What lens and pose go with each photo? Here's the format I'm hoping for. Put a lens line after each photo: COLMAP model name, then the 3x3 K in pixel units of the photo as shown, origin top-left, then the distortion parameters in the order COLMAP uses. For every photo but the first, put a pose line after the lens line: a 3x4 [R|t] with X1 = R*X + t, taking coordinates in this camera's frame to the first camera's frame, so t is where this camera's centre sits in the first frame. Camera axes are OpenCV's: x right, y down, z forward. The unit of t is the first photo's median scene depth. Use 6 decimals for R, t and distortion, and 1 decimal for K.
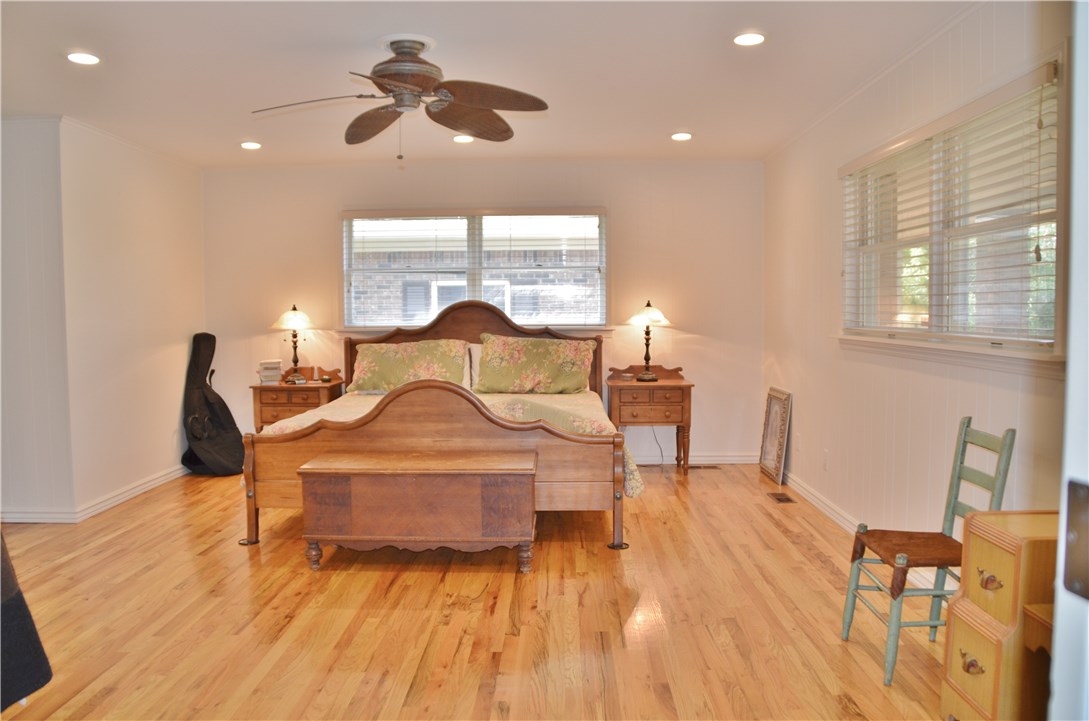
lens RADIAL K [[839.6, 0, 540.6], [0, 839.6, 365.2], [0, 0, 1]] dist [-0.170078, 0.106395]
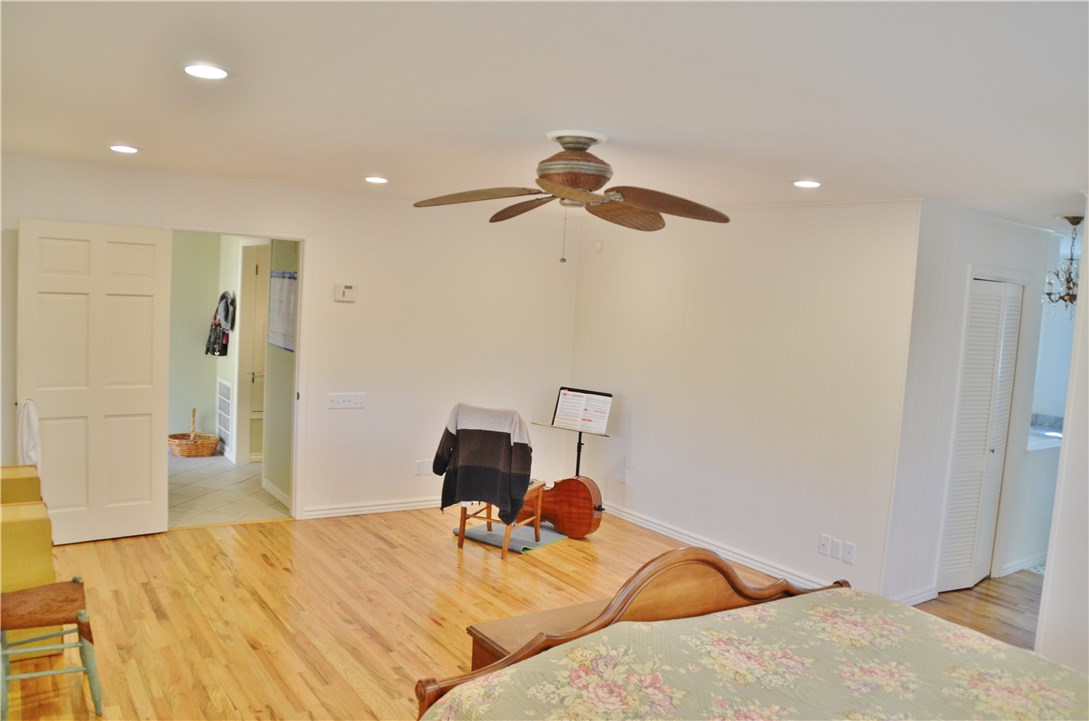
lens RADIAL K [[839.6, 0, 540.6], [0, 839.6, 365.2], [0, 0, 1]] dist [-0.170078, 0.106395]
pose [[-0.810915, 0.010390, -0.585072, 0.545851], [-0.092945, 0.984862, 0.146313, -0.334900], [0.577736, 0.173027, -0.797674, 2.229227]]
